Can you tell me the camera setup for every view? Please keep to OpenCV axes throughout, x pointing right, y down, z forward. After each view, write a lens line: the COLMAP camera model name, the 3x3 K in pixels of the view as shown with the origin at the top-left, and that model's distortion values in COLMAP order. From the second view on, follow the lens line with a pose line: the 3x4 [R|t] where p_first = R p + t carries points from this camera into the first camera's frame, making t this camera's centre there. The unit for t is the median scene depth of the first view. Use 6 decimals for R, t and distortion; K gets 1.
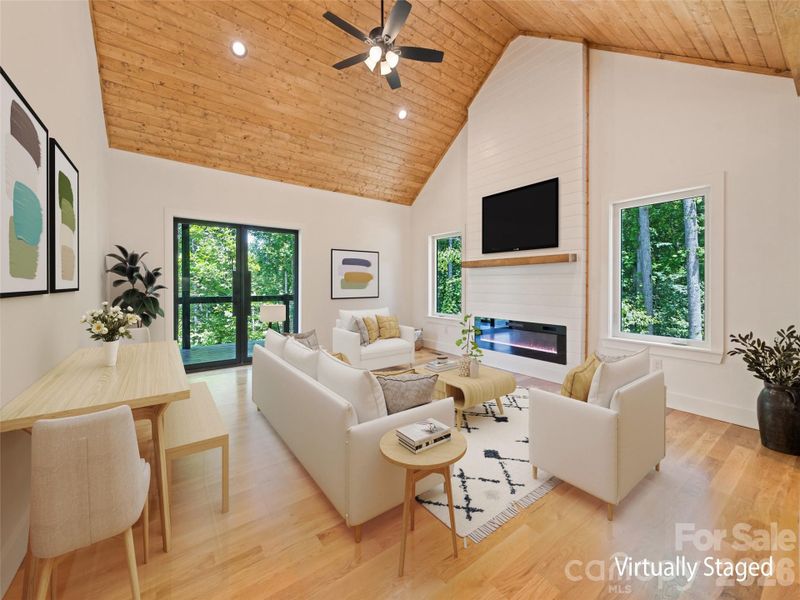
lens RADIAL K [[325.8, 0, 399.1], [0, 325.8, 283.2], [0, 0, 1]] dist [0.007876, -0.000779]
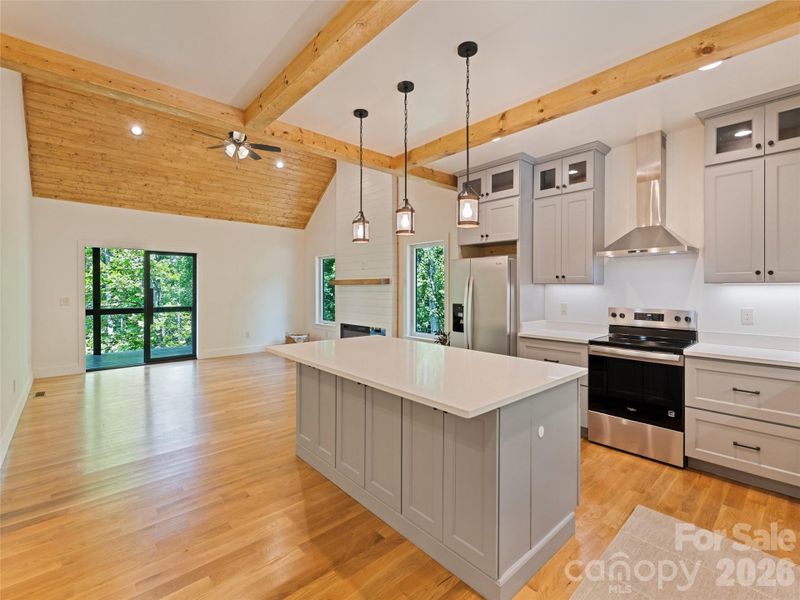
lens RADIAL K [[365.5, 0, 394.8], [0, 365.5, 290.1], [0, 0, 1]] dist [0.004076, 0.000585]
pose [[0.994873, 0.001103, 0.101122, 0.332964], [-0.001346, 0.999996, 0.002337, -0.035587], [-0.101119, -0.002461, 0.994871, -0.494708]]
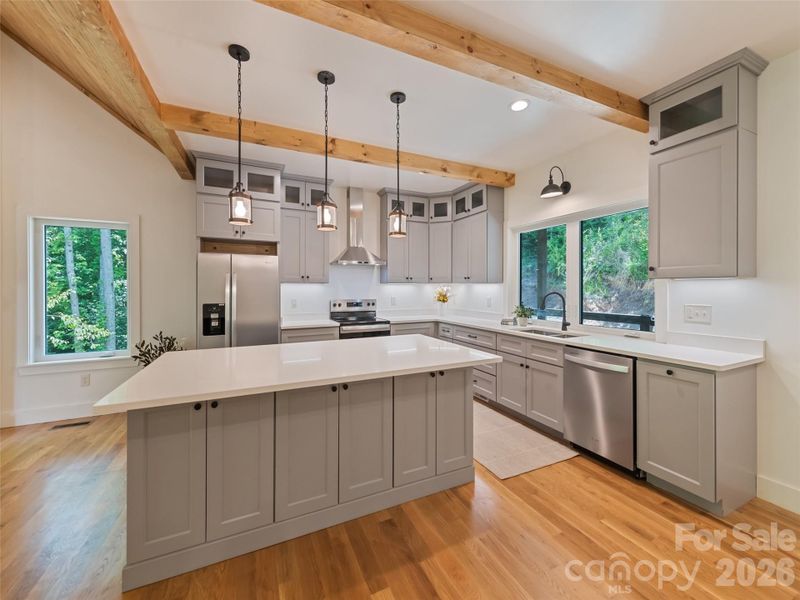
lens RADIAL K [[317.4, 0, 402.2], [0, 317.4, 287.7], [0, 0, 1]] dist [-0.000718, -0.000255]
pose [[0.181093, 0.002977, 0.983462, -0.028149], [0.006810, 0.999968, -0.004281, -0.028268], [-0.983442, 0.007472, 0.181067, -0.146661]]
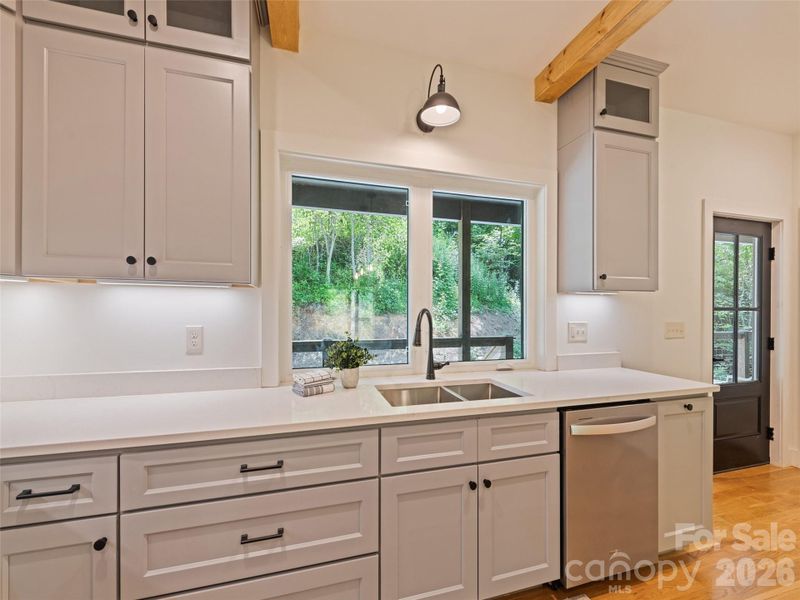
lens RADIAL K [[325.8, 0, 395.3], [0, 325.8, 311.0], [0, 0, 1]] dist [0.007876, -0.000779]
pose [[-0.938656, 0.000826, 0.344855, 0.636176], [0.003479, 0.999969, 0.007074, -0.019531], [-0.344838, 0.007840, -0.938629, 0.013942]]
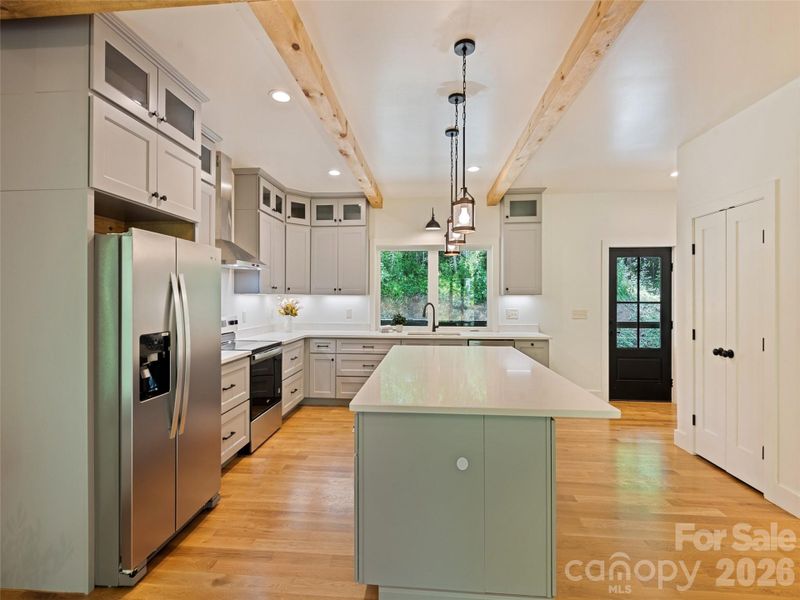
lens RADIAL K [[365.5, 0, 398.7], [0, 365.5, 295.2], [0, 0, 1]] dist [0.004076, 0.000585]
pose [[-0.767144, 0.006132, 0.641446, 0.118964], [0.005217, 0.999981, -0.003321, -0.038756], [-0.641454, 0.000798, -0.767161, 0.522501]]
